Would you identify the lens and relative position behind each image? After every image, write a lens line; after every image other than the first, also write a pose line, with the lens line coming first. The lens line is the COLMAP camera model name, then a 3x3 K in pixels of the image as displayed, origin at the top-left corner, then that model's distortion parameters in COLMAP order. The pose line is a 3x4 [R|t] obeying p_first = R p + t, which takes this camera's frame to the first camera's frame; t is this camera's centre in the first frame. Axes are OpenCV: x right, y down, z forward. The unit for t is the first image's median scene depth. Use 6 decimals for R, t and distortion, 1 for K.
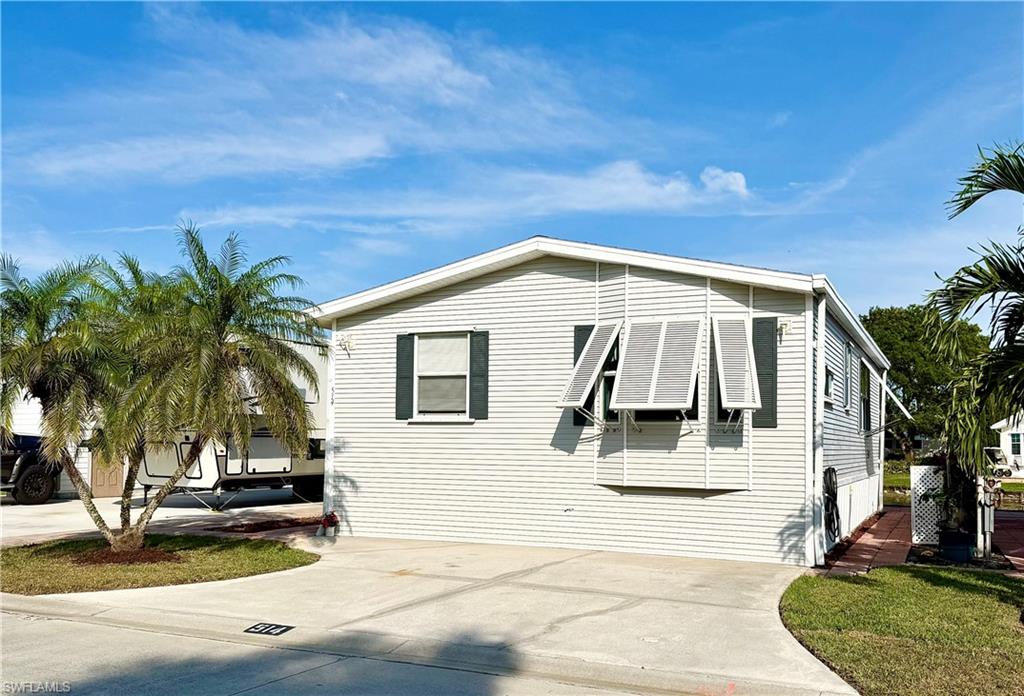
lens RADIAL K [[983.7, 0, 508.6], [0, 983.7, 407.8], [0, 0, 1]] dist [0.090033, -0.001336]
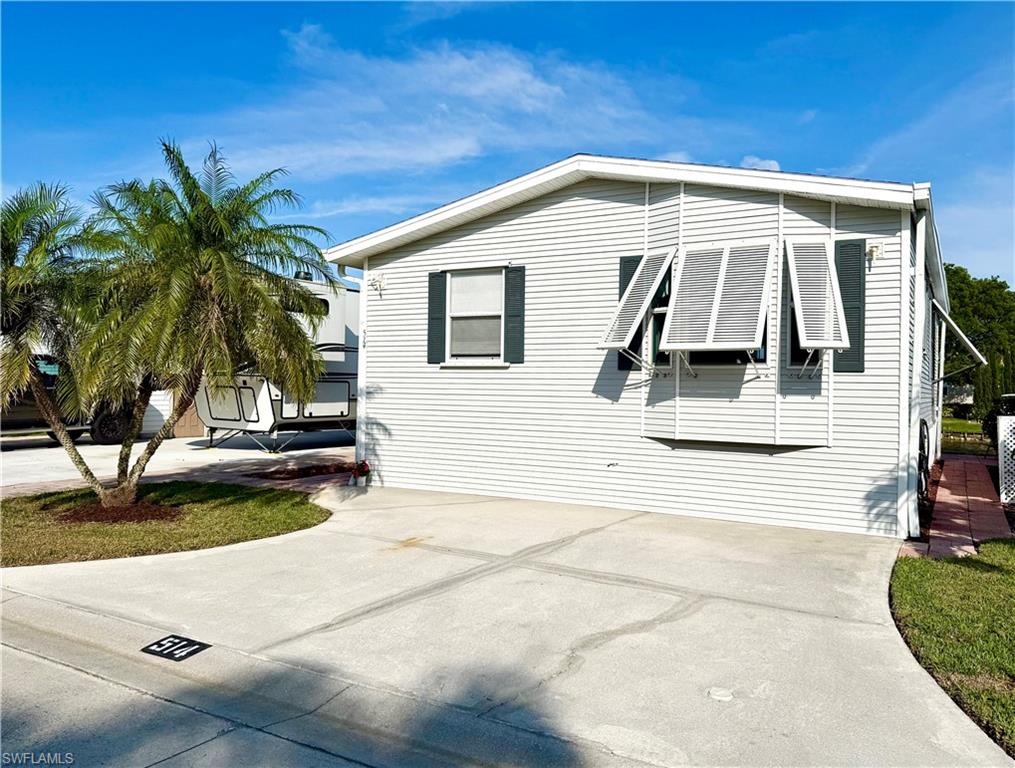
lens RADIAL K [[774.3, 0, 507.5], [0, 774.3, 384.0], [0, 0, 1]] dist [0.132539, -0.279753]
pose [[0.995724, 0.003241, -0.092327, 0.031871], [-0.000419, 0.999533, 0.030565, 0.009503], [0.092382, -0.030395, 0.995260, 0.298929]]
